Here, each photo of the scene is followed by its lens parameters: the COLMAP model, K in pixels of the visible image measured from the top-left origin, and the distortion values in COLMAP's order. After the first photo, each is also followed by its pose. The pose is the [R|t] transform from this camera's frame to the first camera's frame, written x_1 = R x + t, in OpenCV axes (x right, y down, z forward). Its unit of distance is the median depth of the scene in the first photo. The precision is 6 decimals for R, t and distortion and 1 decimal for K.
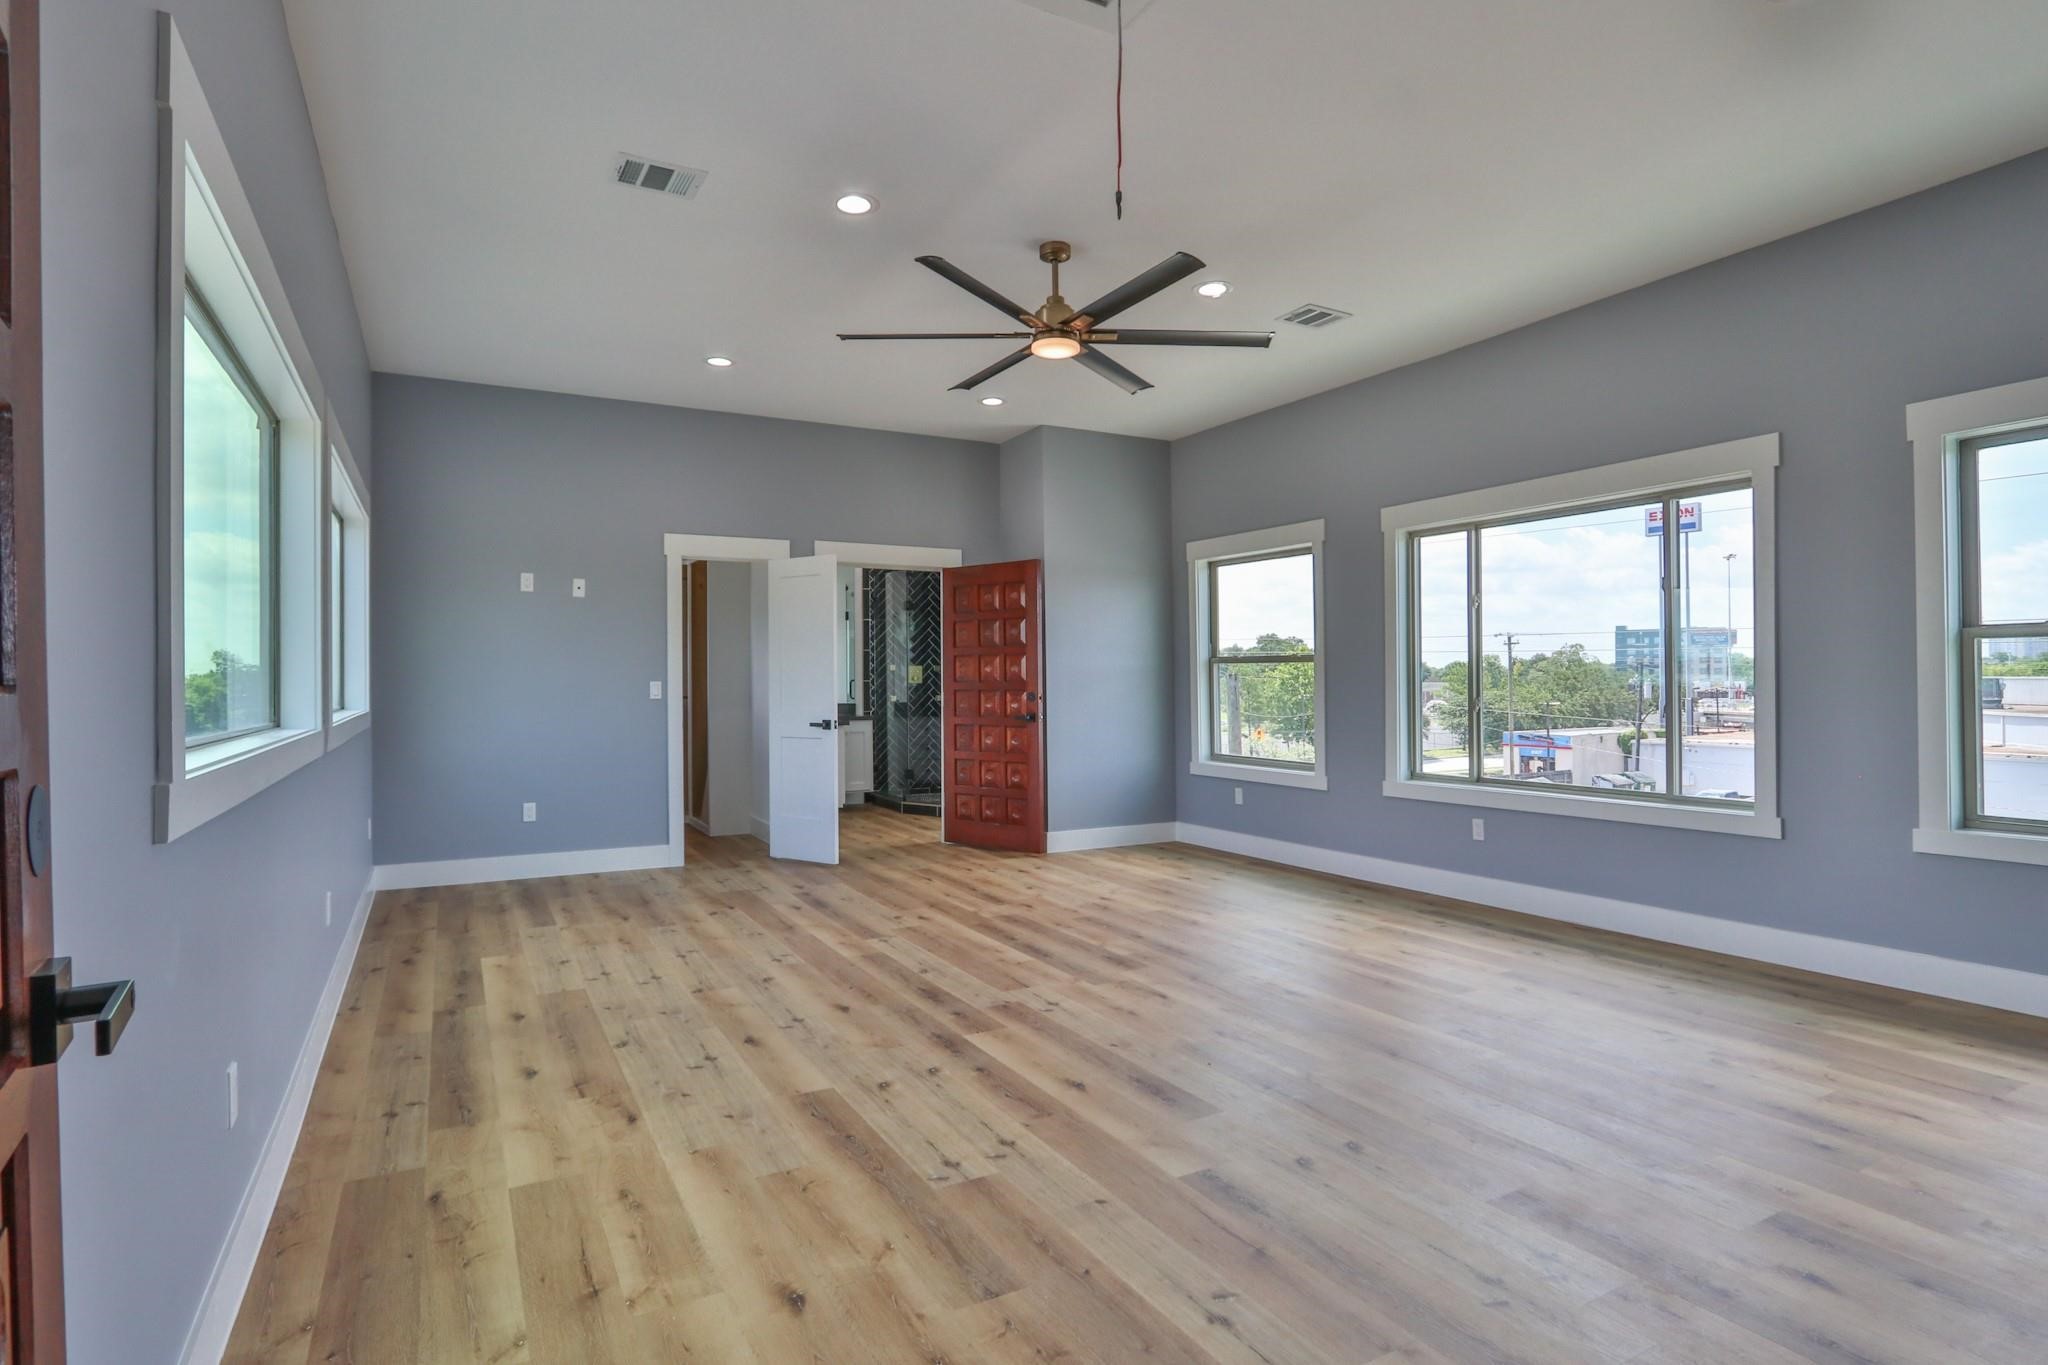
lens RADIAL K [[1047.2, 0, 1024.0], [0, 1047.2, 682.5], [0, 0, 1]] dist [0.004174, 0.000484]
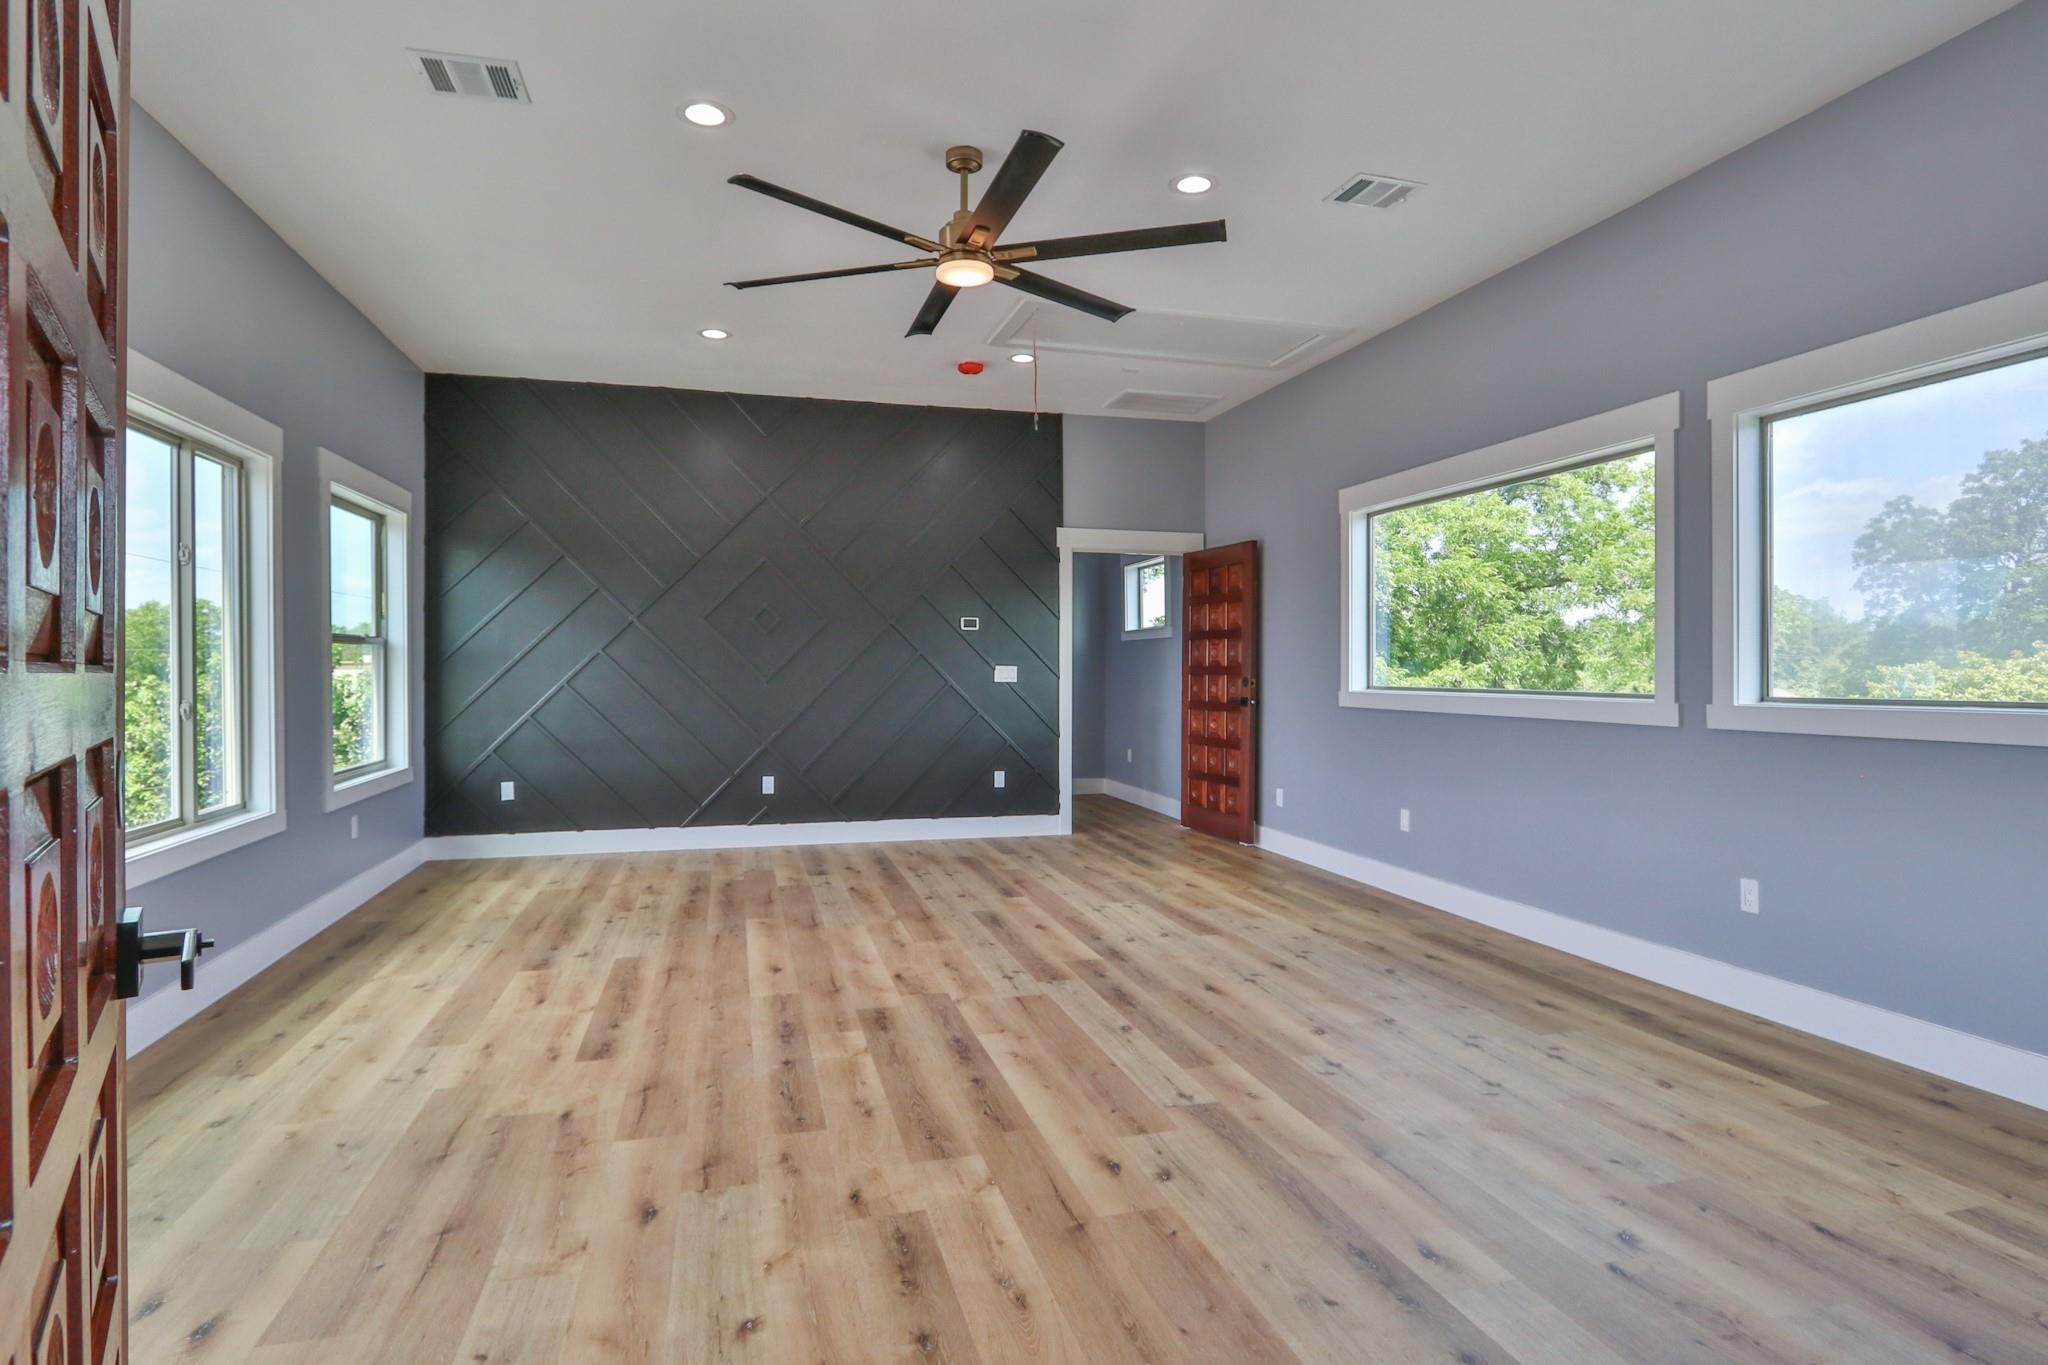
lens RADIAL K [[1063.1, 0, 1029.6], [0, 1063.1, 675.0], [0, 0, 1]] dist [-0.006108, -0.000267]
pose [[-0.974045, 0.008867, 0.226182, -0.221797], [0.010929, 0.999909, 0.007866, -0.000885], [-0.226092, 0.010134, -0.974053, 1.909638]]
